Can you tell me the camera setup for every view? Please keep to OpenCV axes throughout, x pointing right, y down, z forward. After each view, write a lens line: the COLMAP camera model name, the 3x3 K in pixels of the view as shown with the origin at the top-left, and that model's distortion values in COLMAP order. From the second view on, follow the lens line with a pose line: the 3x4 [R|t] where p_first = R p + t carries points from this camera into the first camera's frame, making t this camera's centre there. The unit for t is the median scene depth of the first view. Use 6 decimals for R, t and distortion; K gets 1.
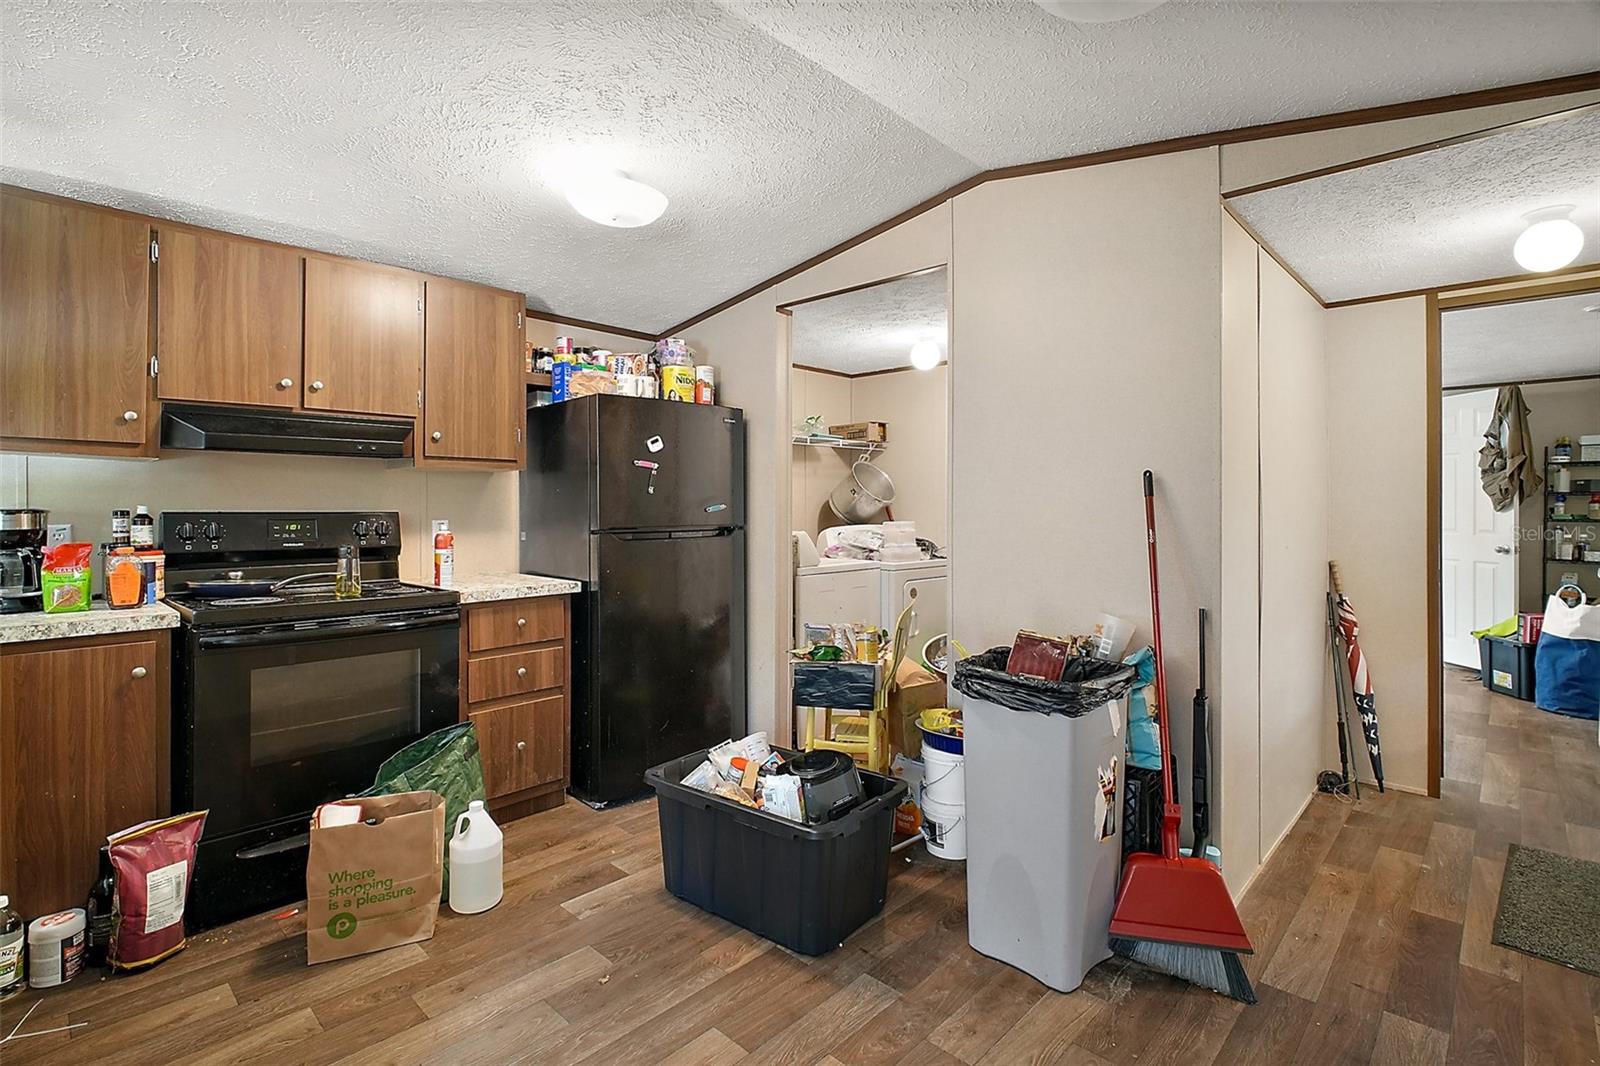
lens RADIAL K [[753.5, 0, 791.6], [0, 753.5, 508.7], [0, 0, 1]] dist [-0.004397, -0.000550]
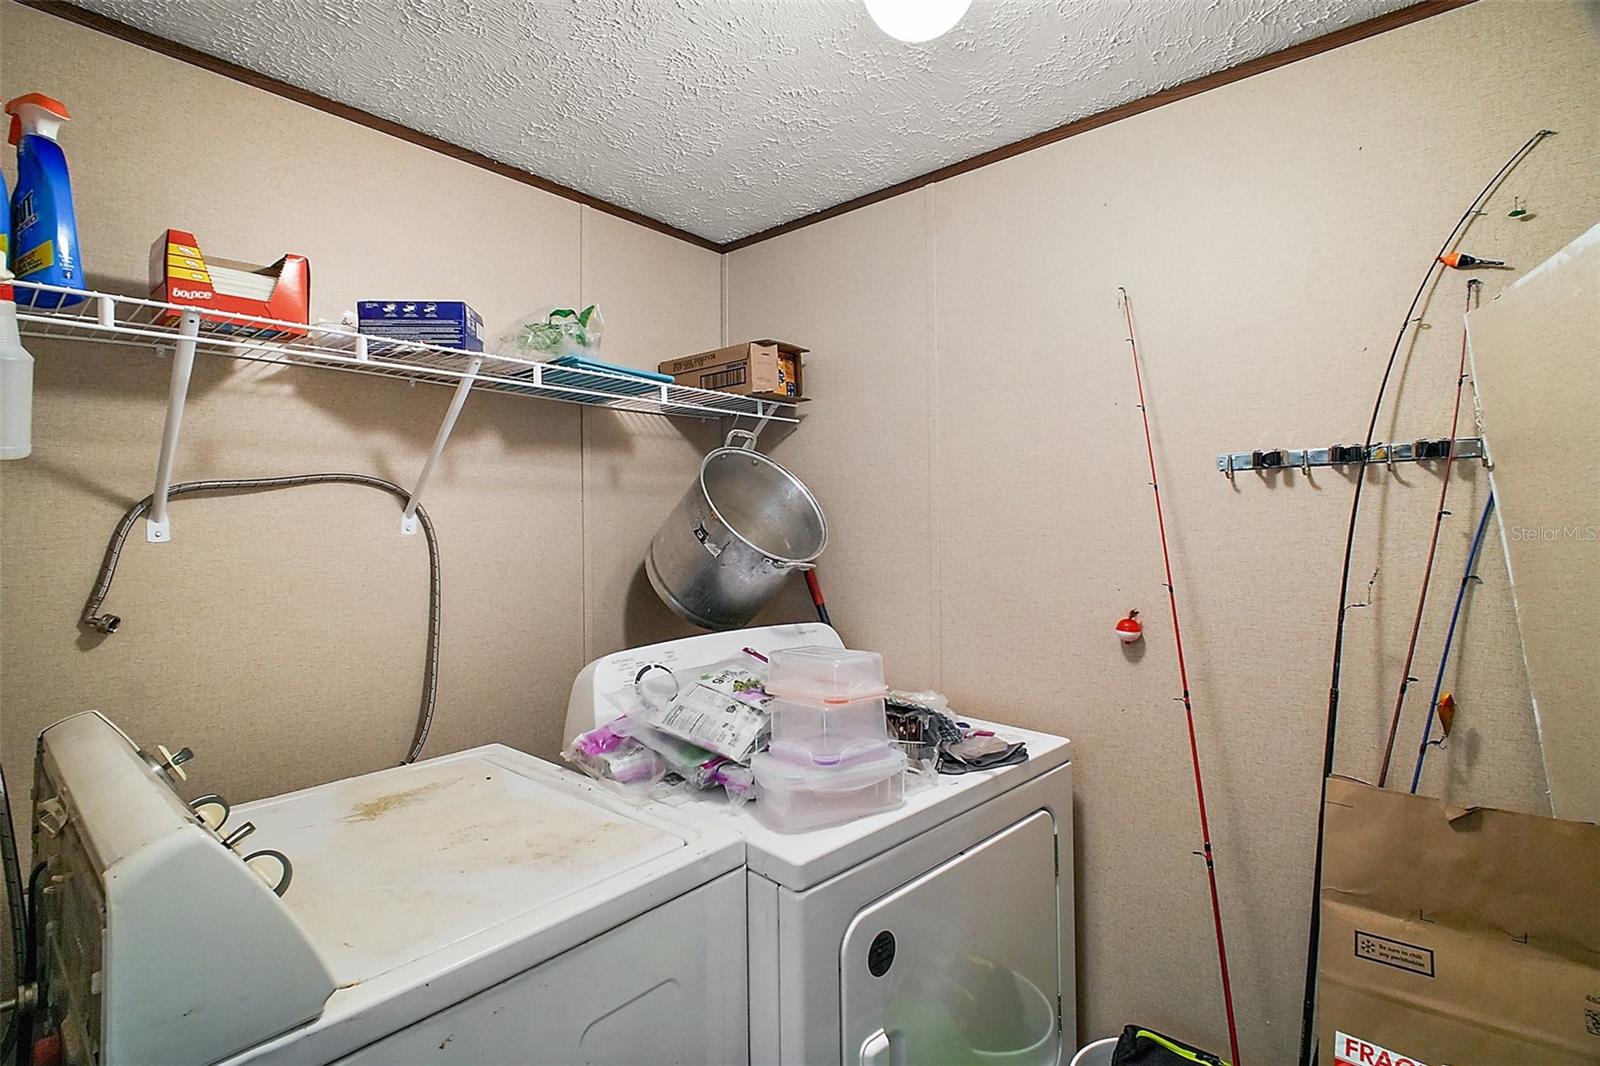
lens RADIAL K [[753.5, 0, 791.6], [0, 753.5, 508.7], [0, 0, 1]] dist [-0.004397, -0.000550]
pose [[0.998849, -0.007401, 0.047396, 0.103330], [0.008907, 0.999460, -0.031638, -0.022157], [-0.047136, 0.032024, 0.998375, 0.635702]]
